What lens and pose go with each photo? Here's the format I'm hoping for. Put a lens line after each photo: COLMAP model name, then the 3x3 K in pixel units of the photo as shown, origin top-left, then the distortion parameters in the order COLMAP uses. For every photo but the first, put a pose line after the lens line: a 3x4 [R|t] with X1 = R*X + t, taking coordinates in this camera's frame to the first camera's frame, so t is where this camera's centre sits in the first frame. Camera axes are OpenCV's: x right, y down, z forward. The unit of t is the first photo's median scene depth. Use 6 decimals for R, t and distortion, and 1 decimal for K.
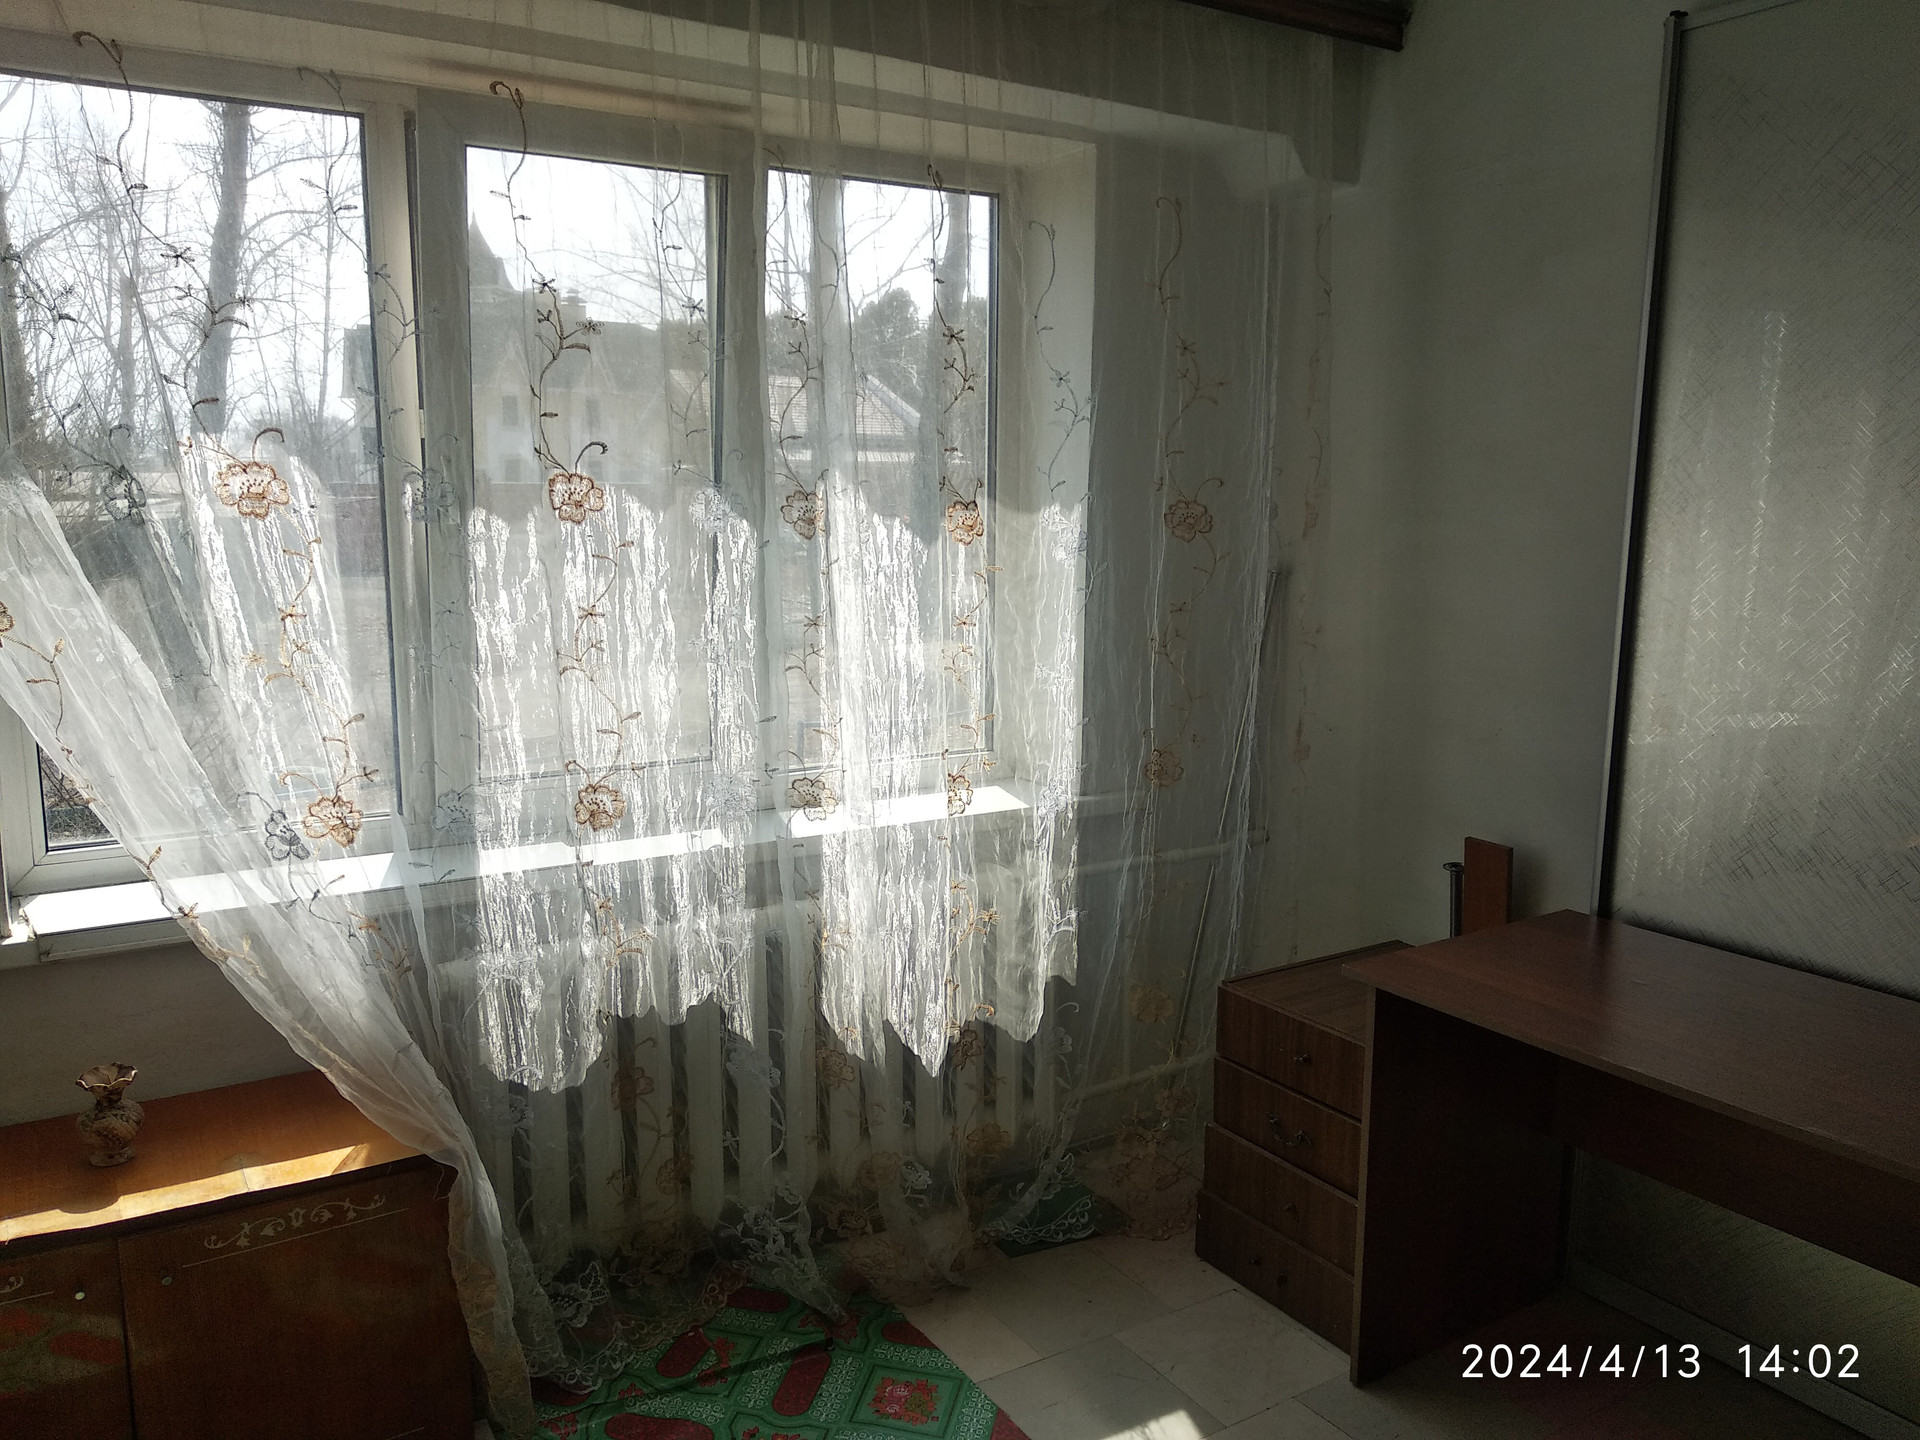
lens RADIAL K [[1462.9, 0, 962.3], [0, 1462.9, 673.0], [0, 0, 1]] dist [0.043814, -0.067538]
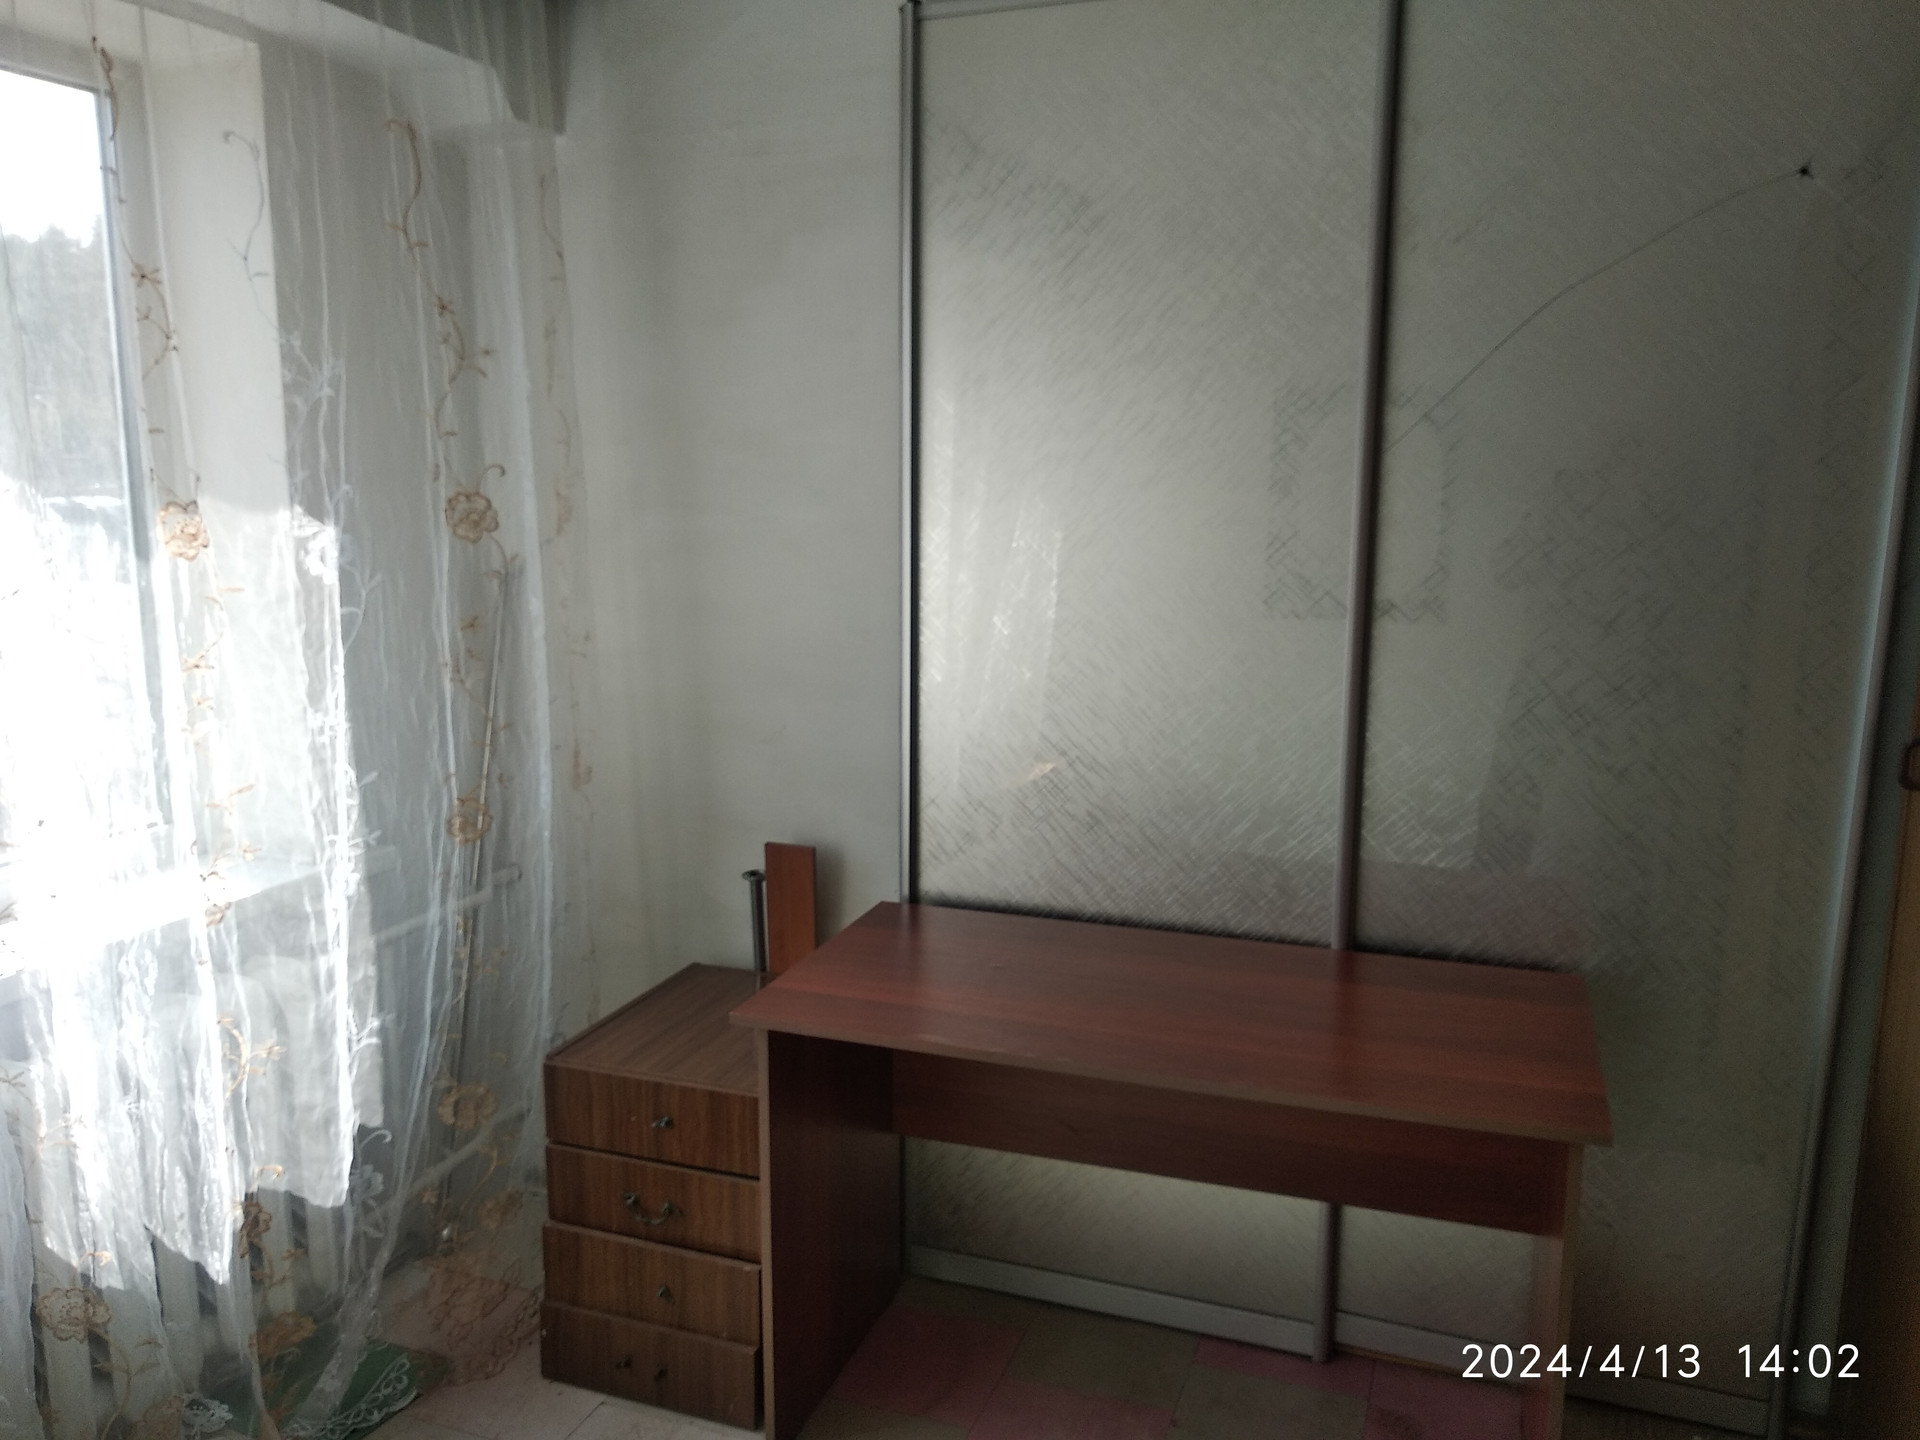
lens RADIAL K [[1500.2, 0, 958.1], [0, 1500.2, 688.2], [0, 0, 1]] dist [0.003892, -0.003918]
pose [[0.819318, -0.097979, 0.564906, -0.102623], [0.090479, 0.995039, 0.041355, -0.017970], [-0.566156, 0.017229, 0.824118, 0.147085]]
